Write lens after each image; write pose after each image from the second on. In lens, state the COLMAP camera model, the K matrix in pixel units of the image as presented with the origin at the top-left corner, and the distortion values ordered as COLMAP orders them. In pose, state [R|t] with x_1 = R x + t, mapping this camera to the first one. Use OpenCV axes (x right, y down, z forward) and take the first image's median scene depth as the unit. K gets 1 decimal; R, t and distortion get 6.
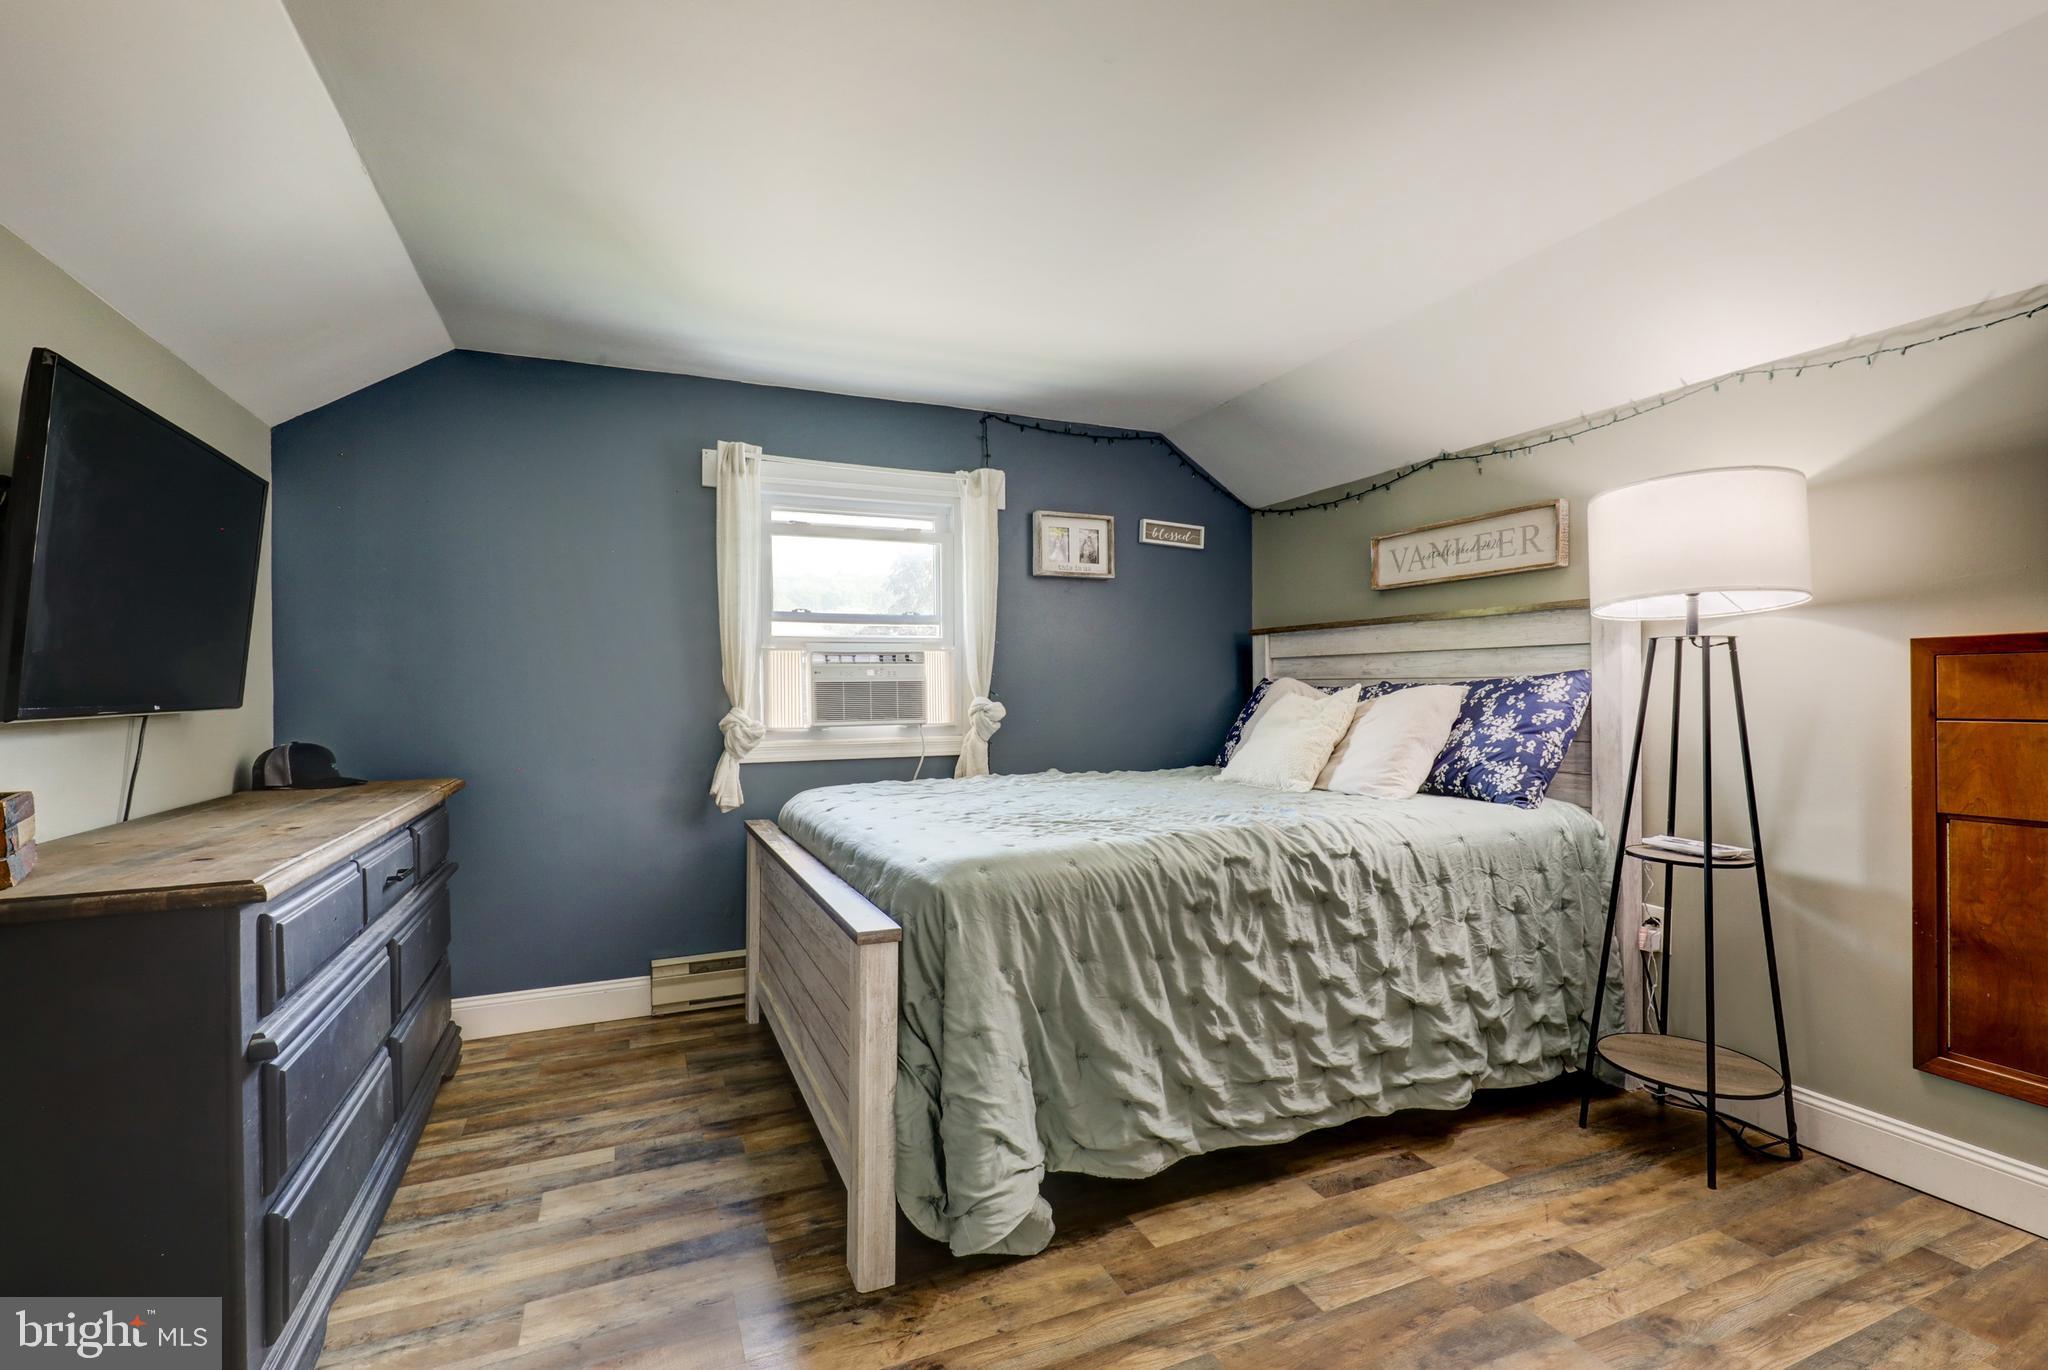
lens RADIAL K [[926.5, 0, 1023.4], [0, 926.5, 694.9], [0, 0, 1]] dist [0.000090, 0.000356]
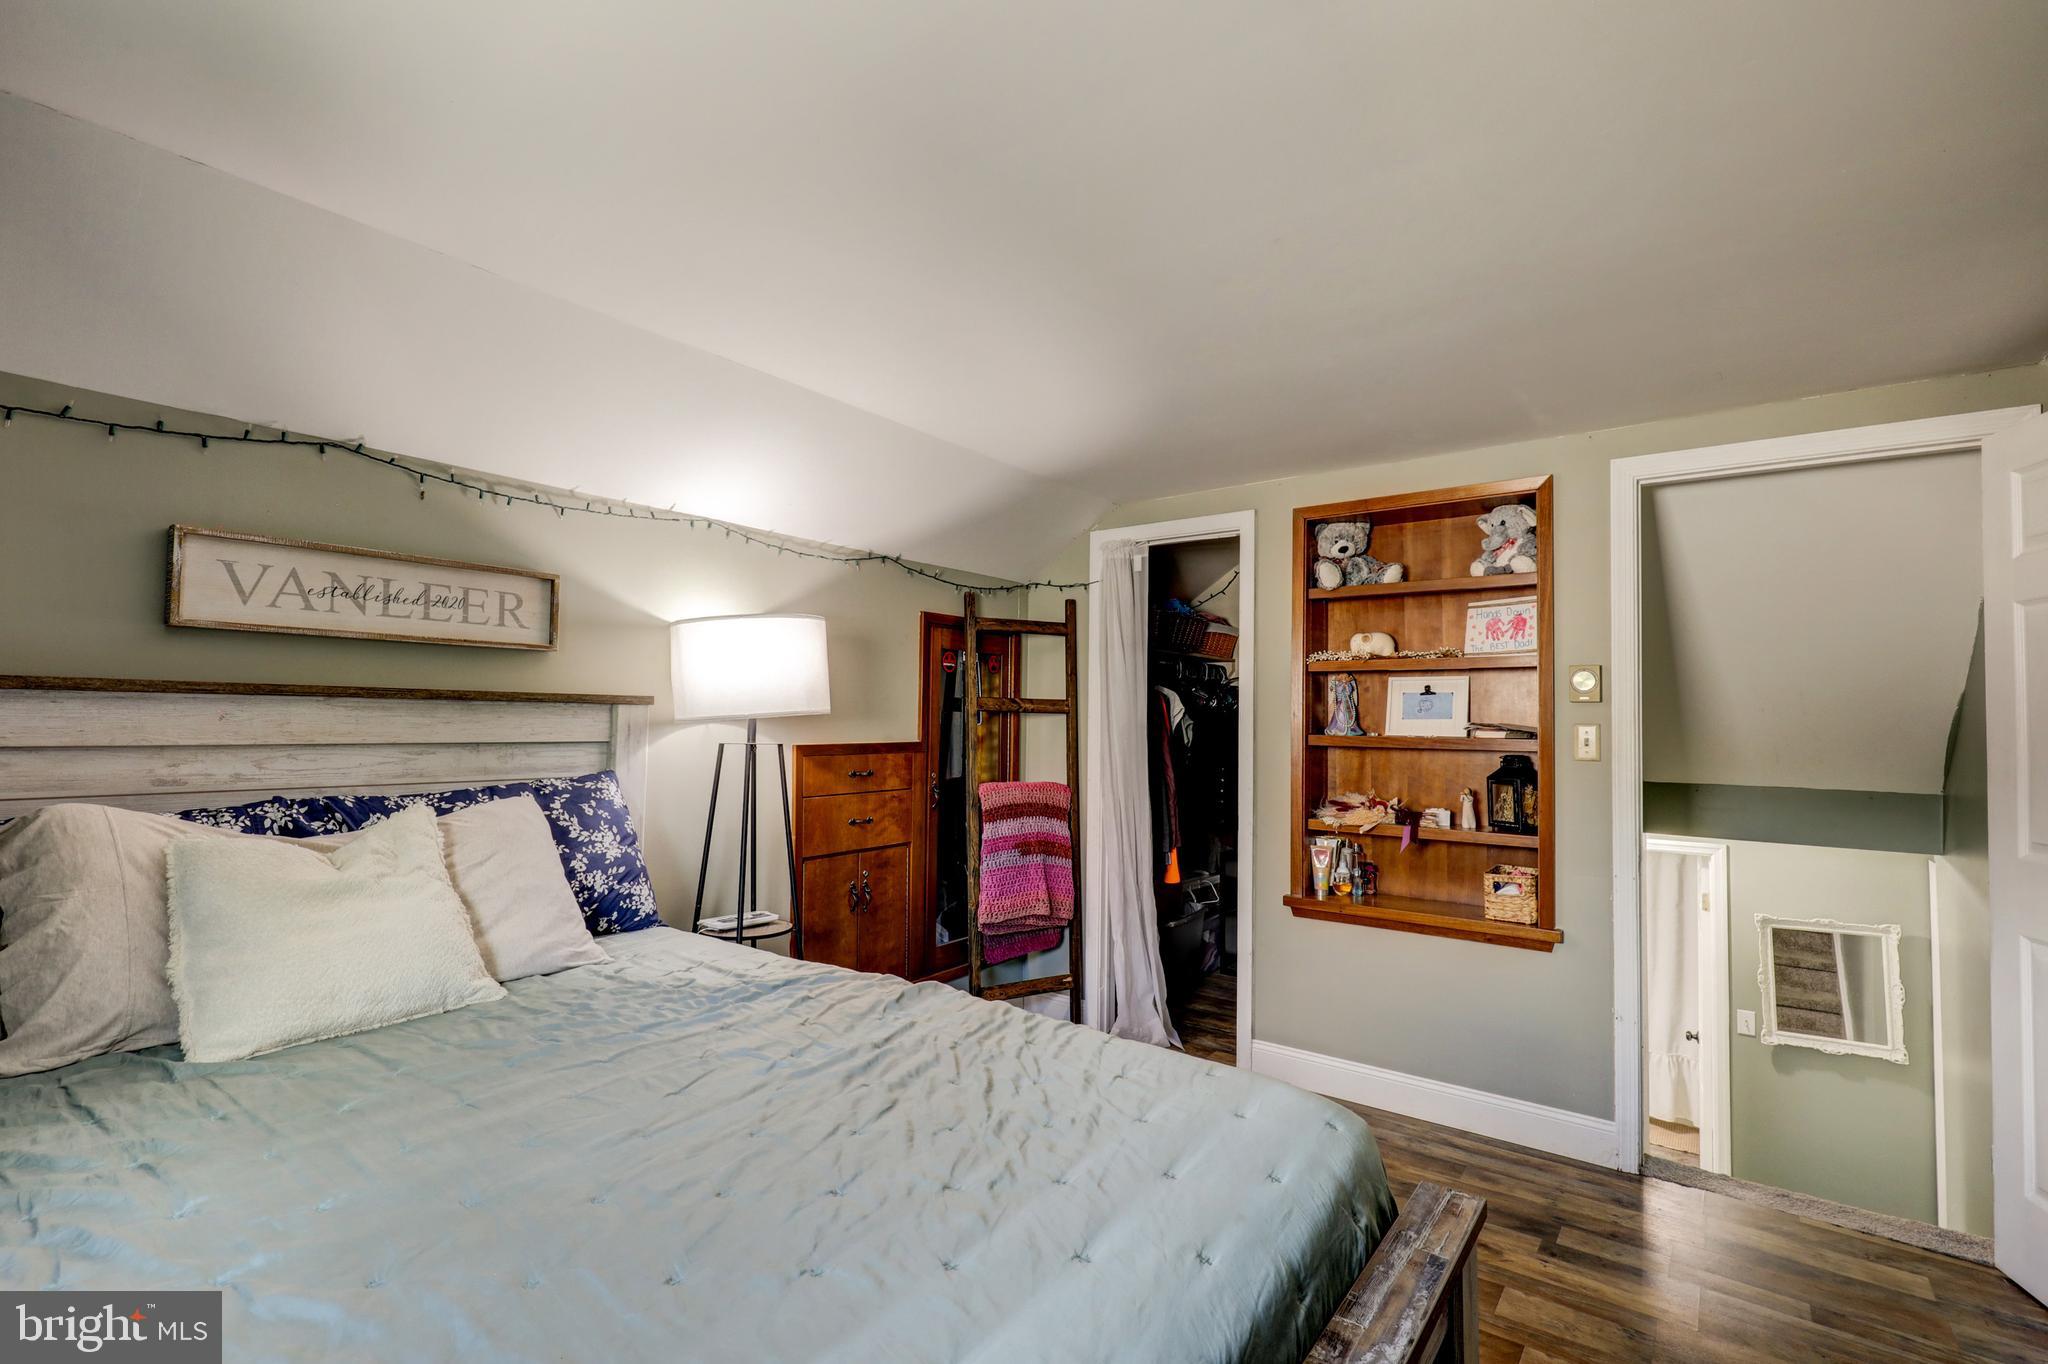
lens RADIAL K [[926.5, 0, 1023.3], [0, 926.5, 689.7], [0, 0, 1]] dist [0.000090, 0.000356]
pose [[-0.495462, 0.029073, 0.868143, -0.365940], [-0.002088, 0.999397, -0.034660, -0.067381], [-0.868627, -0.018985, -0.495102, 0.964093]]
